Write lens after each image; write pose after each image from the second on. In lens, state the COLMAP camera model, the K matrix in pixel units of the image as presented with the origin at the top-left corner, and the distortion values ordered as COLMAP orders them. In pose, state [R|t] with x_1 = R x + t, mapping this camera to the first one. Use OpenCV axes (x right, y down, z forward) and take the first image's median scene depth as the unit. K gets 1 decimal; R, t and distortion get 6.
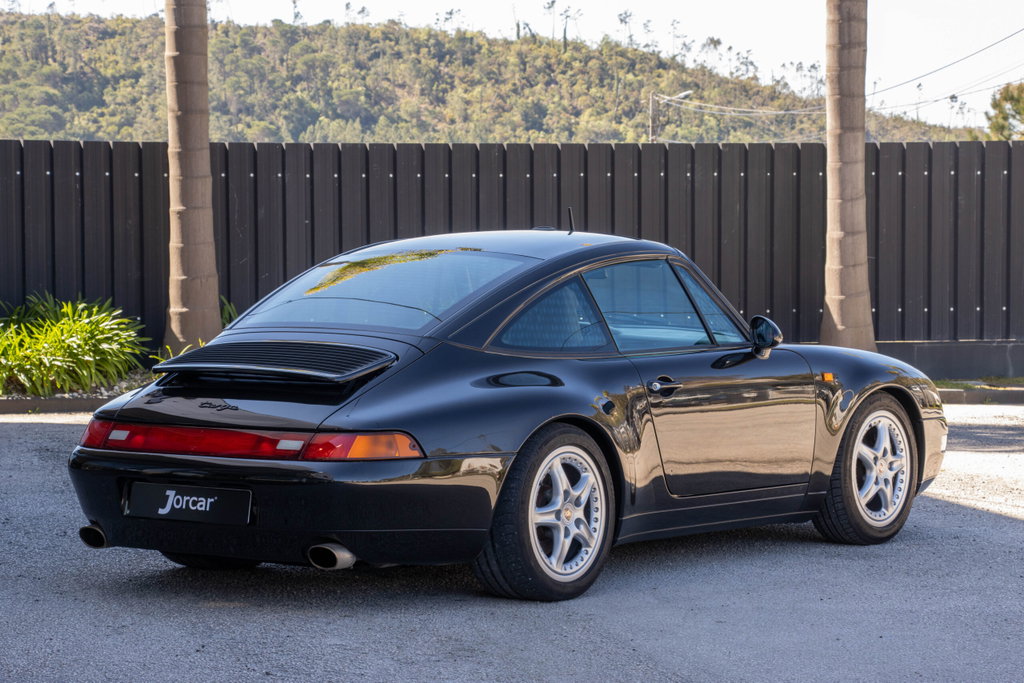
lens RADIAL K [[3065.4, 0, 511.1], [0, 3065.4, 340.6], [0, 0, 1]] dist [0.356348, 0.000000]
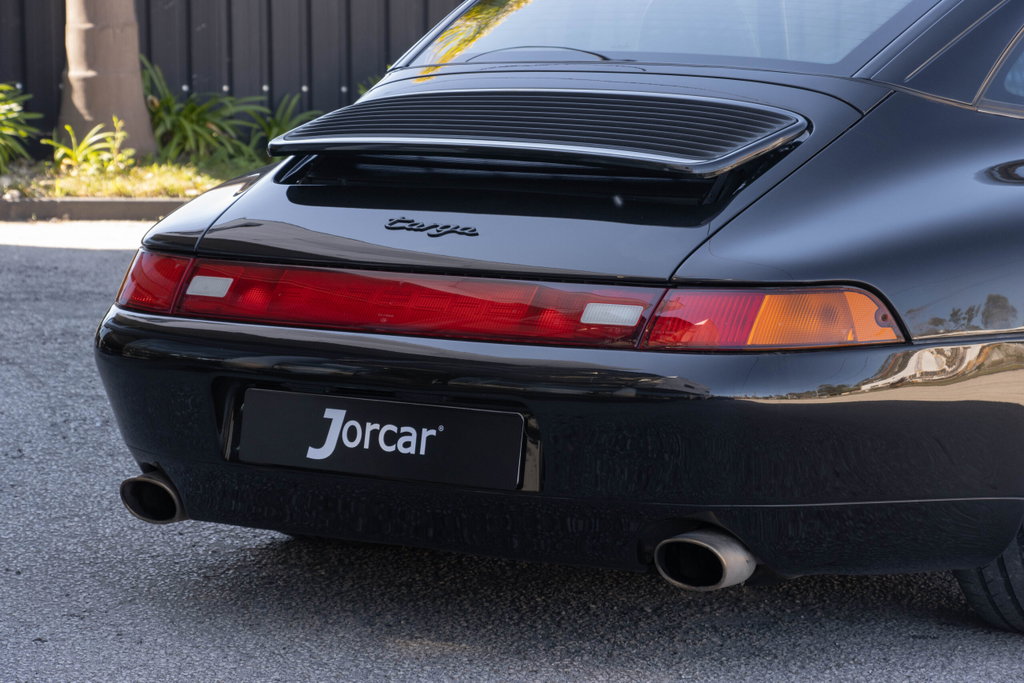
lens RADIAL K [[3744.6, 0, 519.7], [0, 3744.6, 343.8], [0, 0, 1]] dist [1.087120, 0.000000]
pose [[0.999680, 0.002684, 0.025168, -0.032057], [-0.004083, 0.998440, 0.055689, 0.002419], [-0.024979, -0.055774, 0.998131, 0.144324]]
